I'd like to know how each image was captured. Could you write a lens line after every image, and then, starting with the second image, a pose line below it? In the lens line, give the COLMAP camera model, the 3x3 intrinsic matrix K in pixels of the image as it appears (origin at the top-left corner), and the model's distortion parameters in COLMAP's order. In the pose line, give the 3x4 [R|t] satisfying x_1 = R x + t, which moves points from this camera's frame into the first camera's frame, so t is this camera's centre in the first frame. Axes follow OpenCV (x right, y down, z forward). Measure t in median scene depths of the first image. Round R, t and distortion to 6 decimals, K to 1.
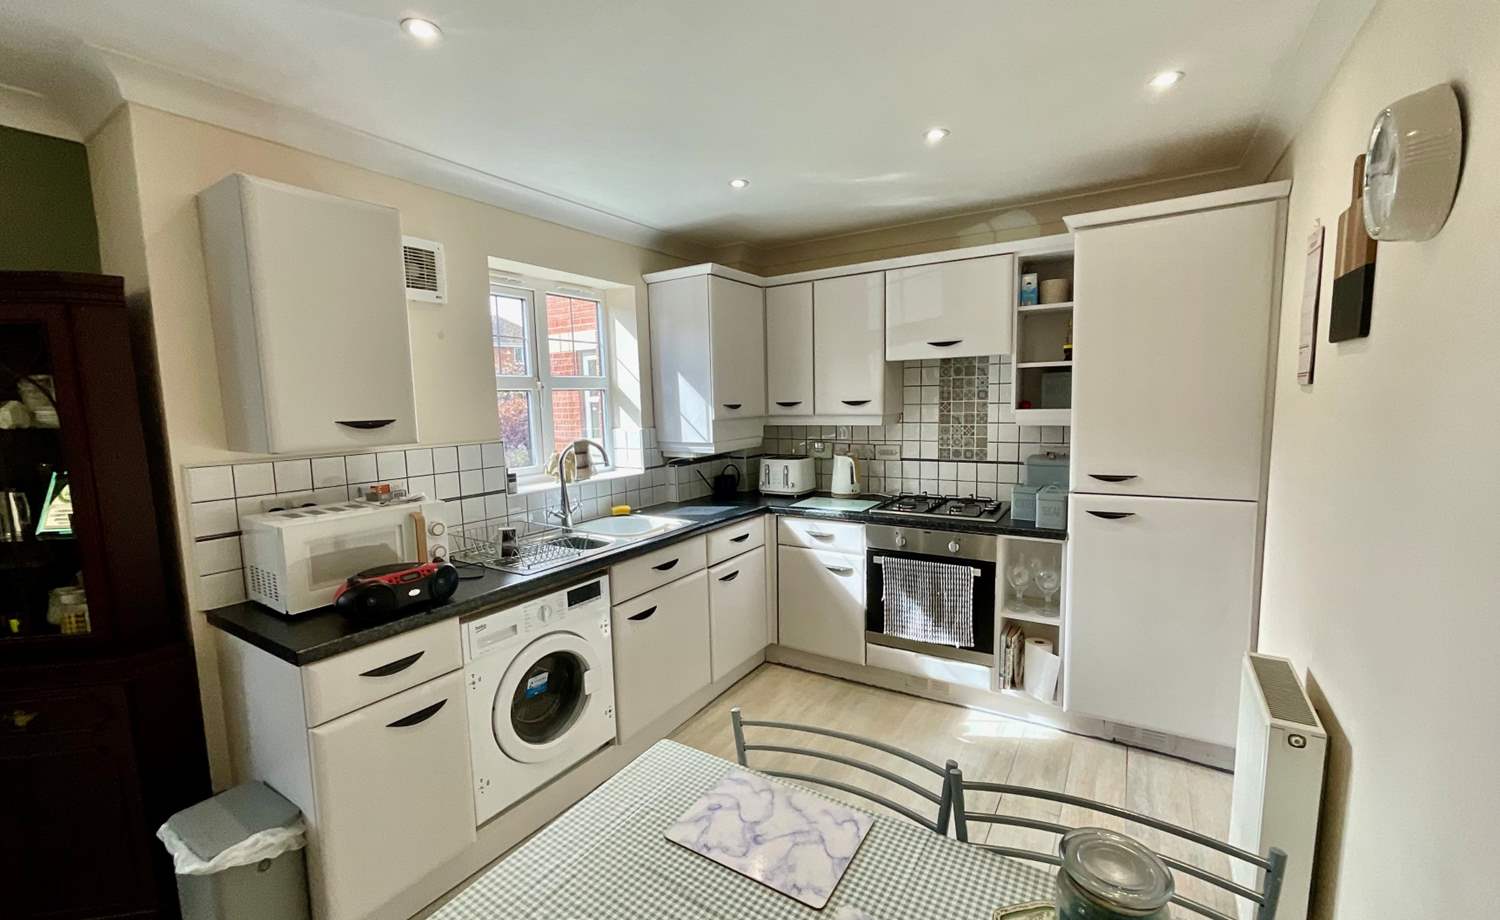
lens RADIAL K [[614.0, 0, 750.0], [0, 614.0, 460.0], [0, 0, 1]] dist [-0.001095, -0.000058]
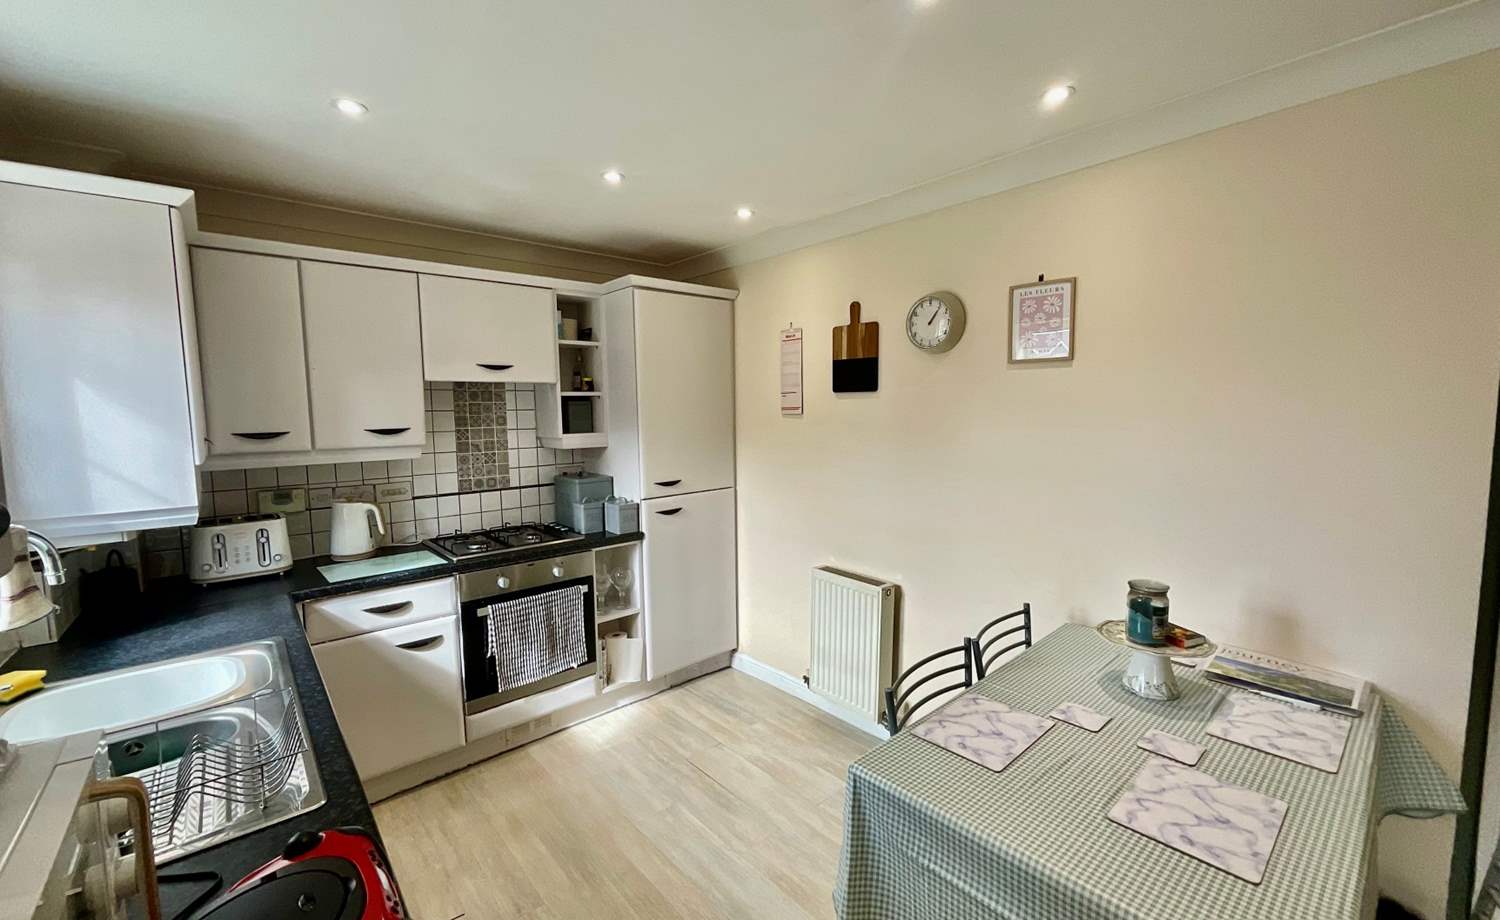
lens RADIAL K [[614.0, 0, 750.0], [0, 614.0, 460.0], [0, 0, 1]] dist [-0.001095, -0.000058]
pose [[0.276659, -0.061860, 0.958975, -0.464950], [0.106111, 0.993790, 0.033494, -0.034927], [-0.955092, 0.092492, 0.281505, 0.350392]]
